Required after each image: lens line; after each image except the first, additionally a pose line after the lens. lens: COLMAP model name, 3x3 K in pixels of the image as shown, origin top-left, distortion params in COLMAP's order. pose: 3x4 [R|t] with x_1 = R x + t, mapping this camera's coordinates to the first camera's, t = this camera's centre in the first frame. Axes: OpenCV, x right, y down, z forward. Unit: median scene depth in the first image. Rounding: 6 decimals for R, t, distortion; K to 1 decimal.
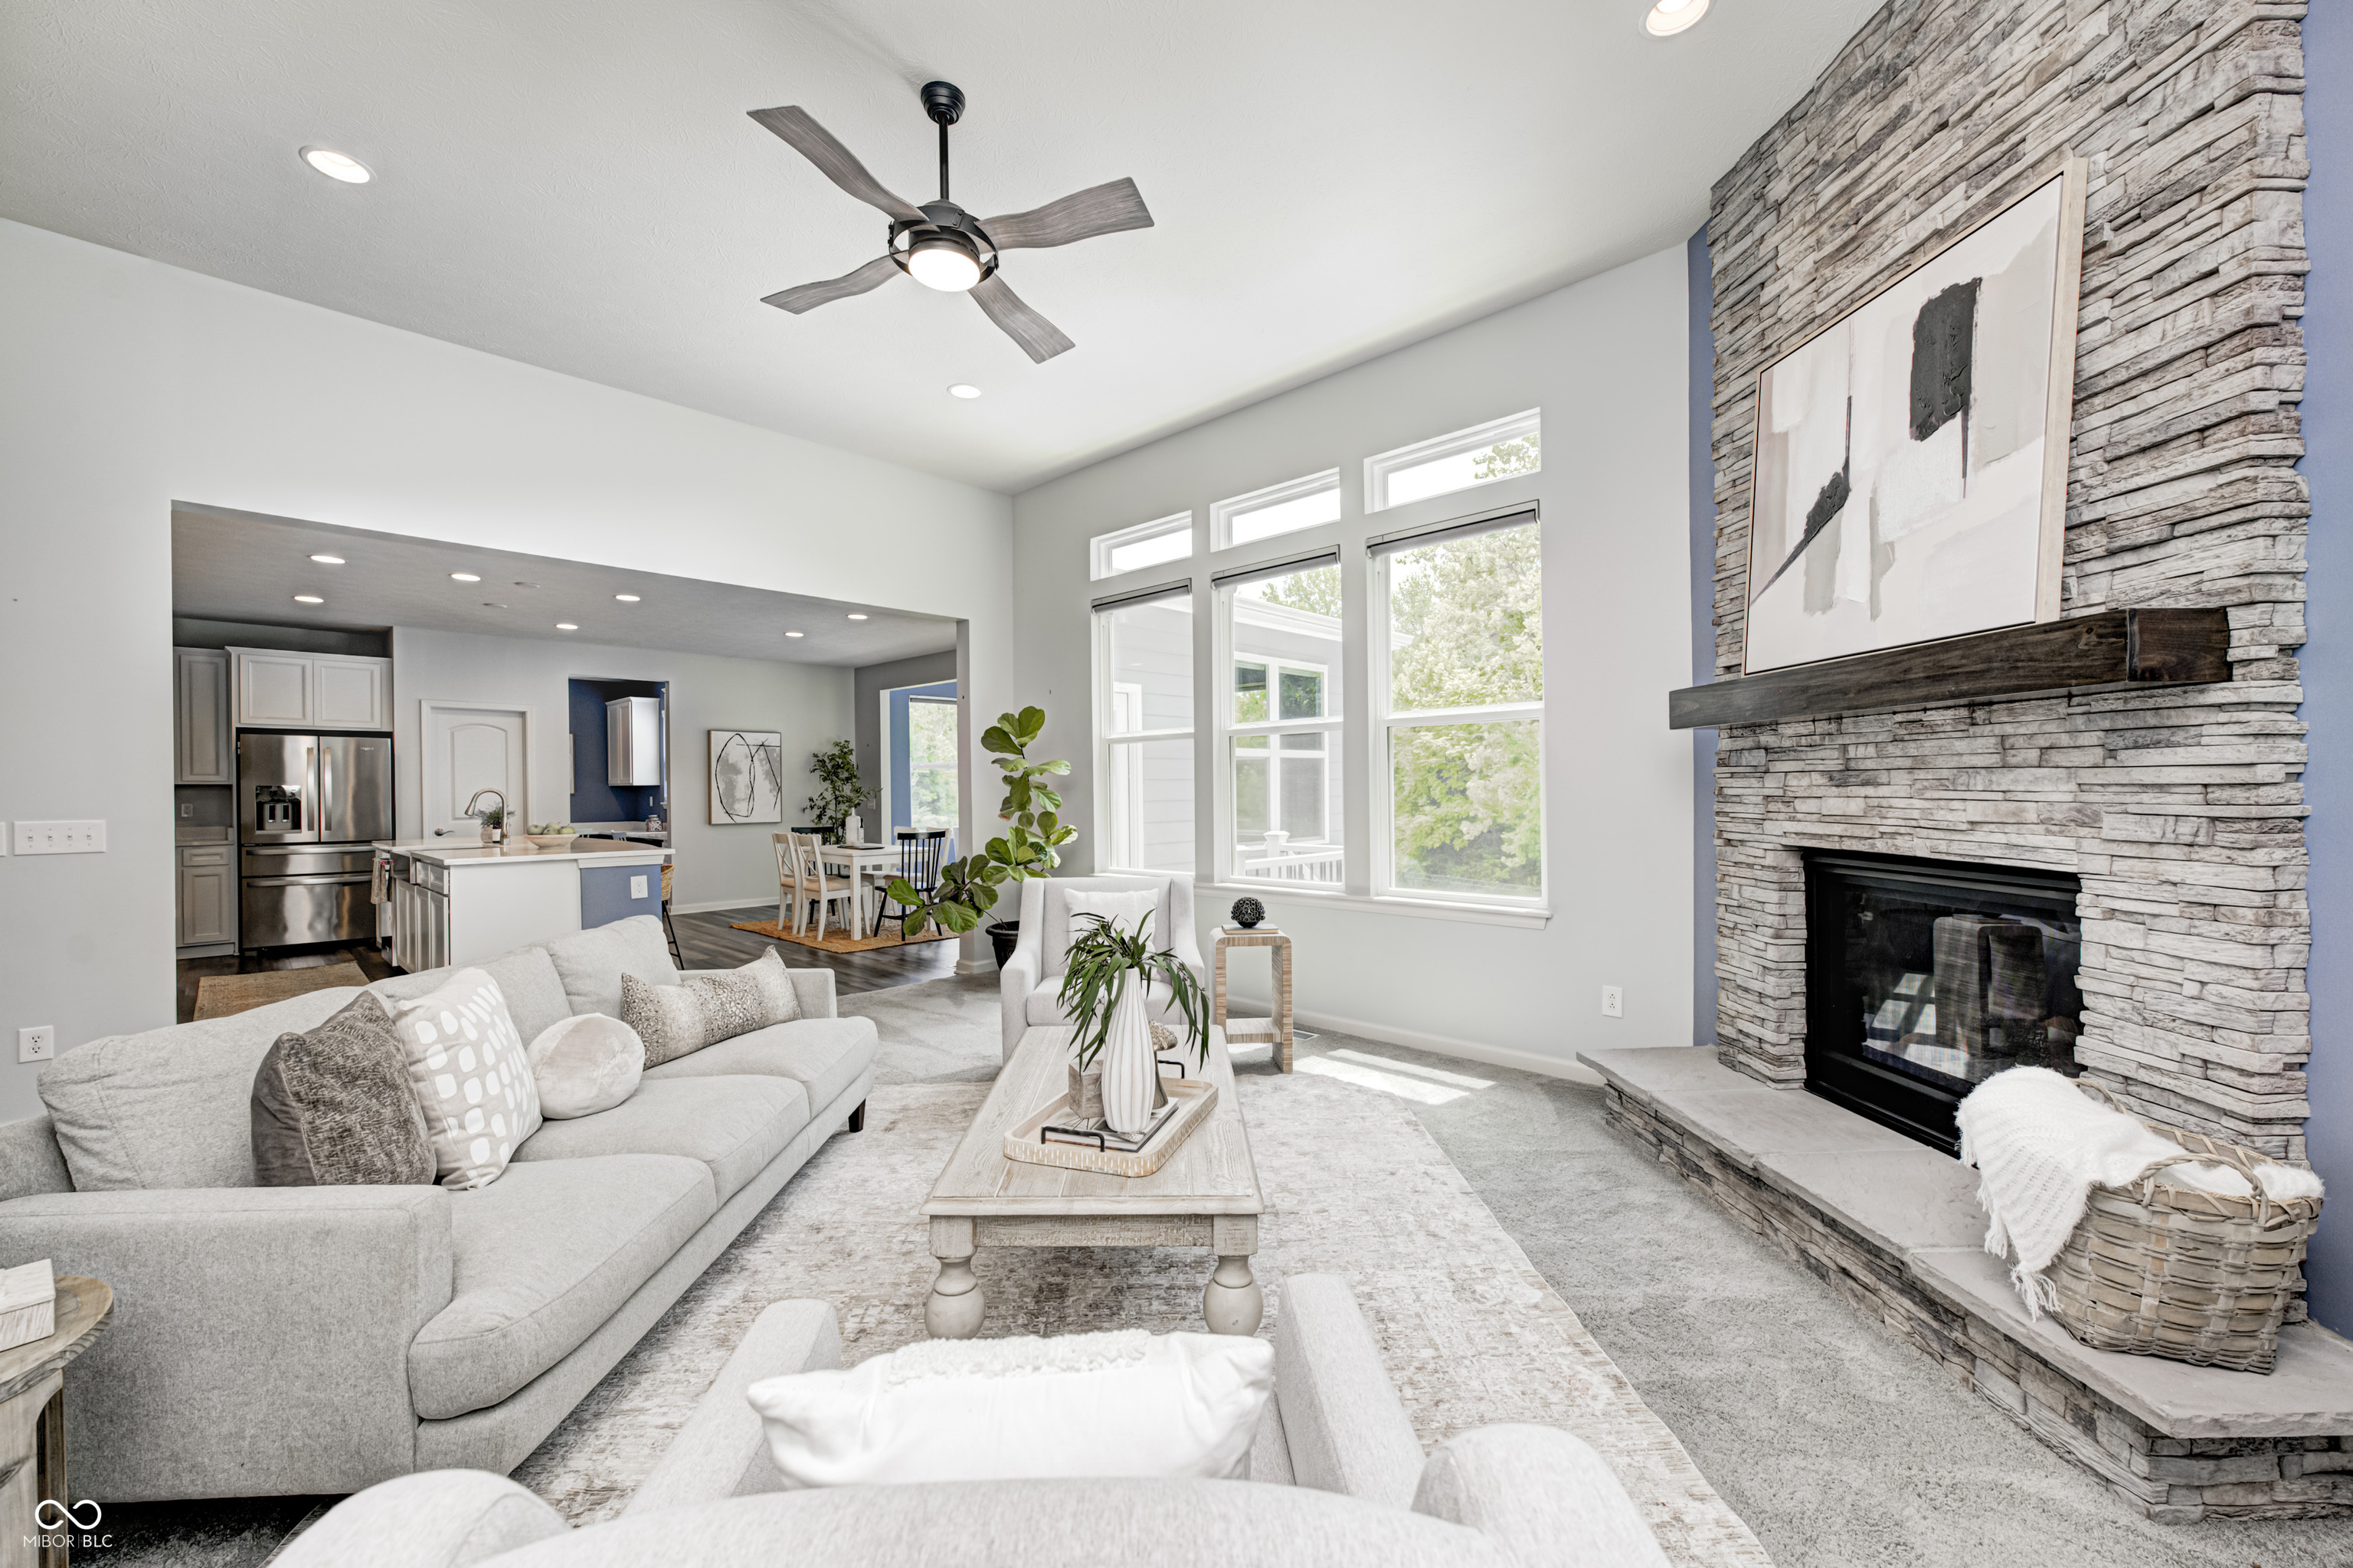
lens RADIAL K [[923.6, 0, 1167.6], [0, 923.6, 798.4], [0, 0, 1]] dist [-0.001385, 0.000218]
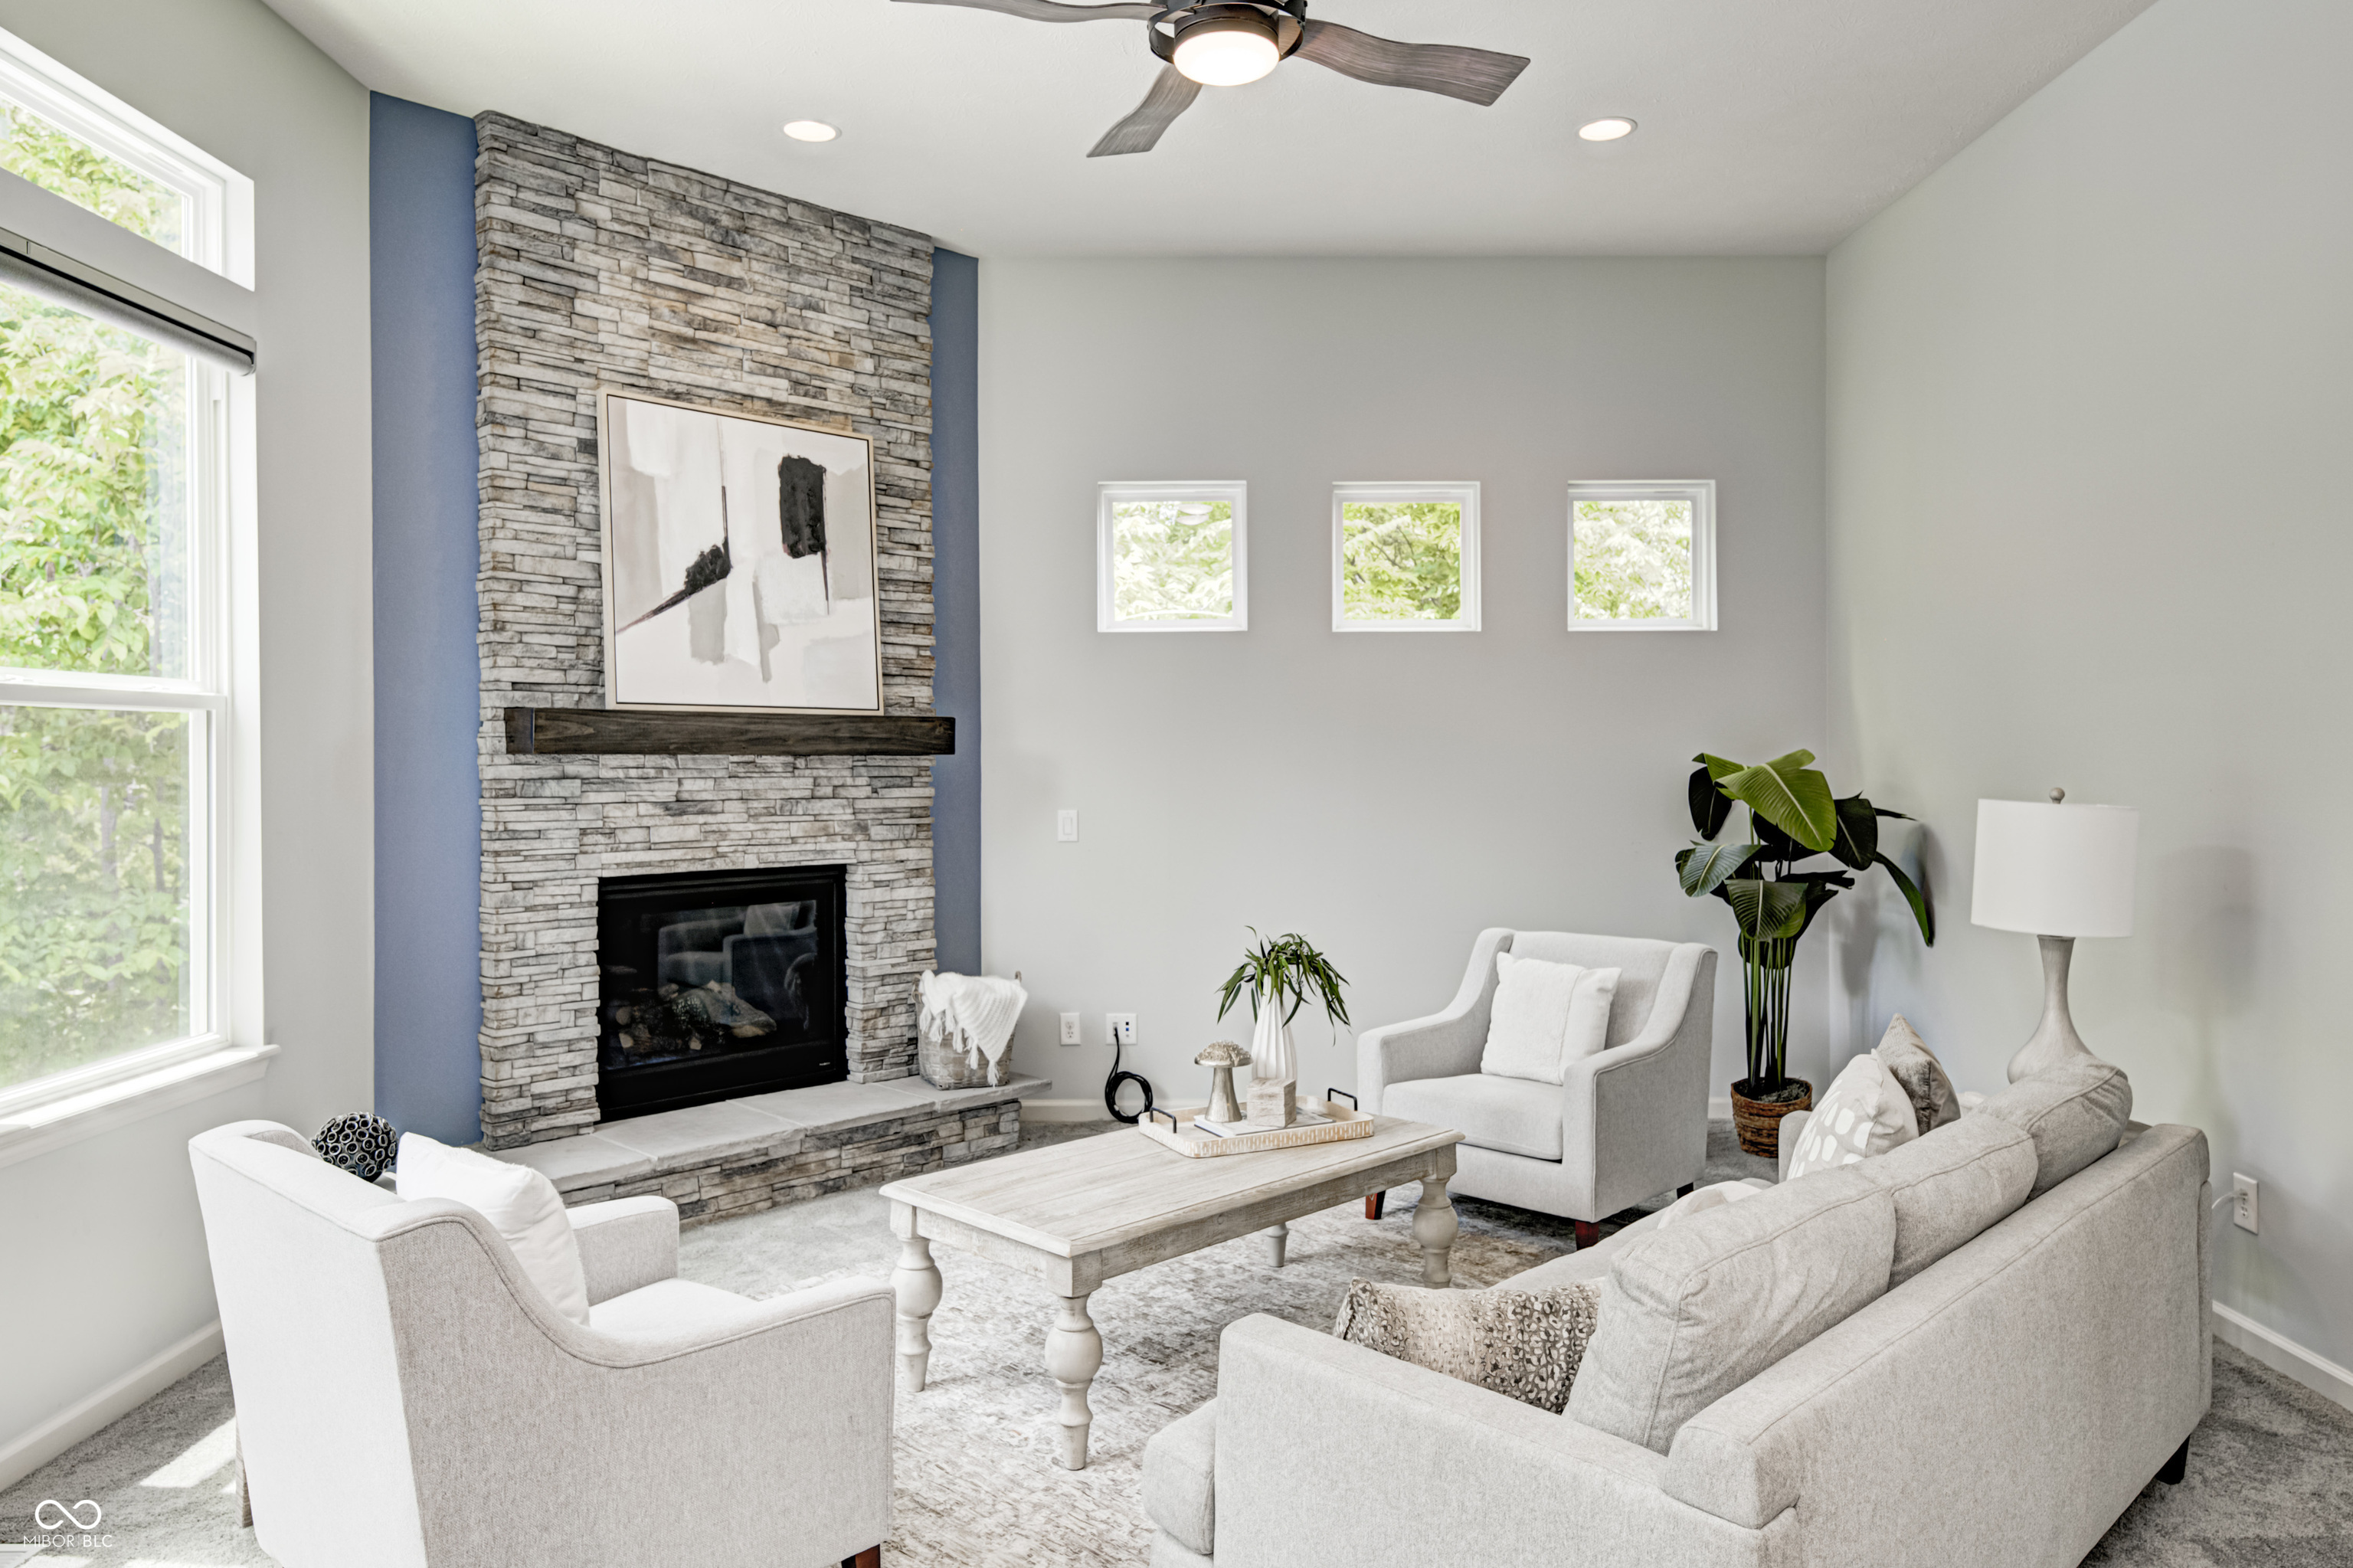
lens RADIAL K [[1521.8, 0, 1164.3], [0, 1521.8, 769.2], [0, 0, 1]] dist [0.004191, 0.001830]
pose [[-0.691532, 0.006579, 0.722316, -1.064479], [0.019661, 0.999759, 0.009717, -0.079752], [-0.722078, 0.020921, -0.691495, 1.952895]]
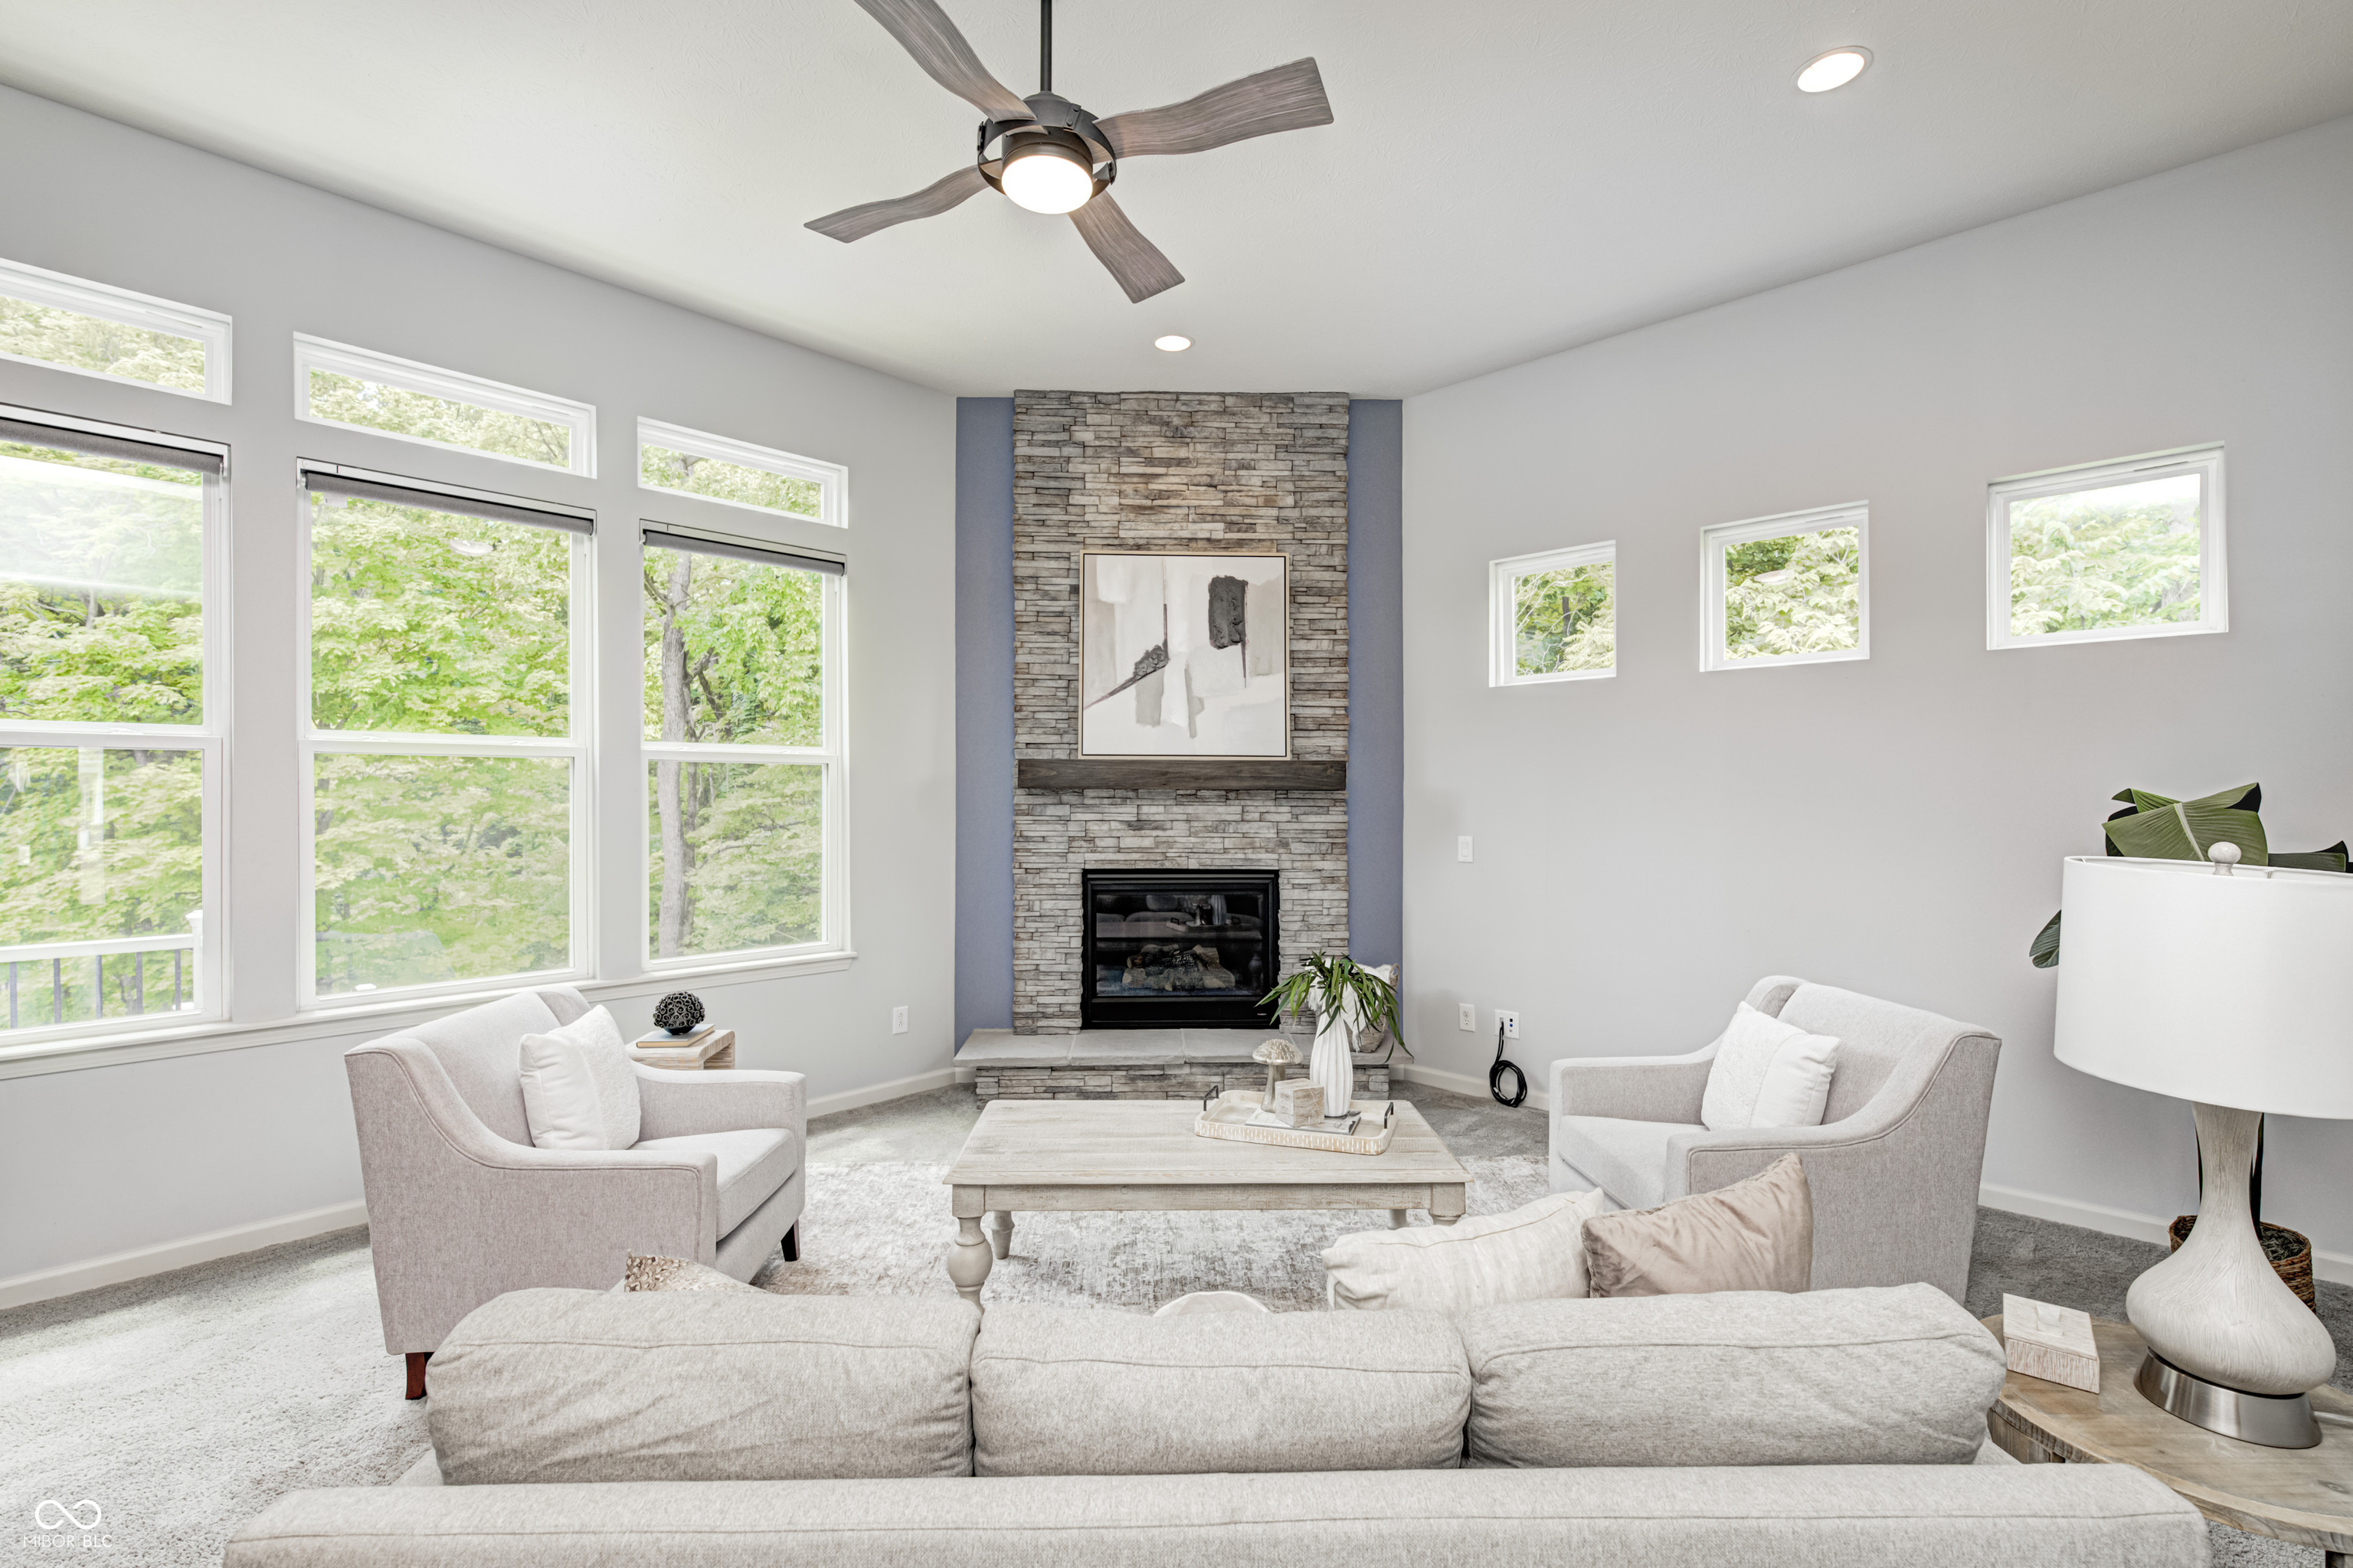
lens RADIAL K [[1054.9, 0, 1184.0], [0, 1054.9, 796.2], [0, 0, 1]] dist [-0.003302, -0.000315]
pose [[-0.011384, 0.008338, 0.999900, -1.225595], [0.010348, 0.999913, -0.008221, -0.060794], [-0.999882, 0.010254, -0.011469, 0.991585]]
